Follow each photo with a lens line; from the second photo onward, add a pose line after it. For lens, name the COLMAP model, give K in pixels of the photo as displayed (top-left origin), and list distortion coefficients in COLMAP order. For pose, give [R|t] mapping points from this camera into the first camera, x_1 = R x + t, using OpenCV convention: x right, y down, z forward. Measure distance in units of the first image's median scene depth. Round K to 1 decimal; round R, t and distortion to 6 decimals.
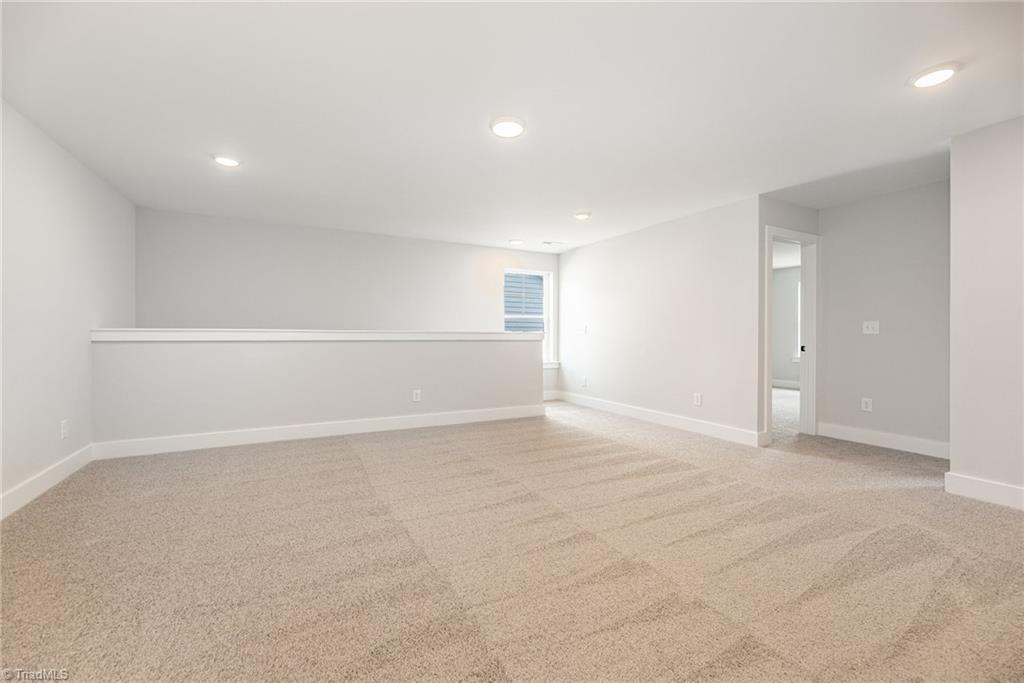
lens RADIAL K [[417.8, 0, 515.8], [0, 417.8, 341.3], [0, 0, 1]] dist [0.001333, 0.000604]
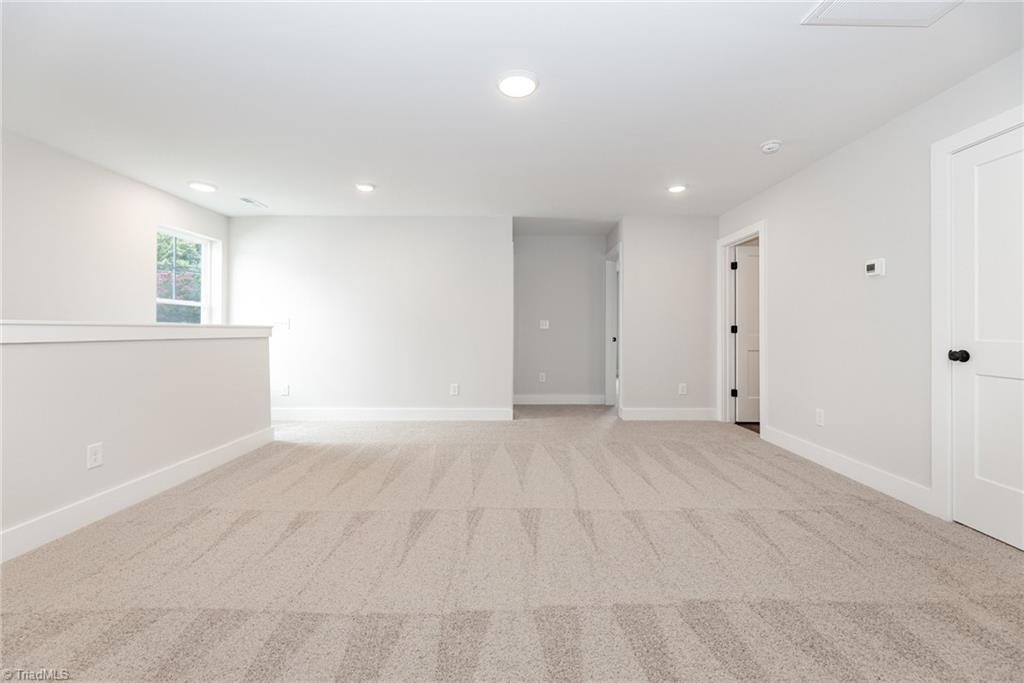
lens RADIAL K [[417.8, 0, 515.3], [0, 417.8, 331.9], [0, 0, 1]] dist [0.001333, 0.000604]
pose [[0.481991, -0.003747, 0.876168, -0.434227], [0.014672, 0.999885, -0.003795, -0.003109], [-0.876053, 0.014685, 0.481991, 0.345004]]
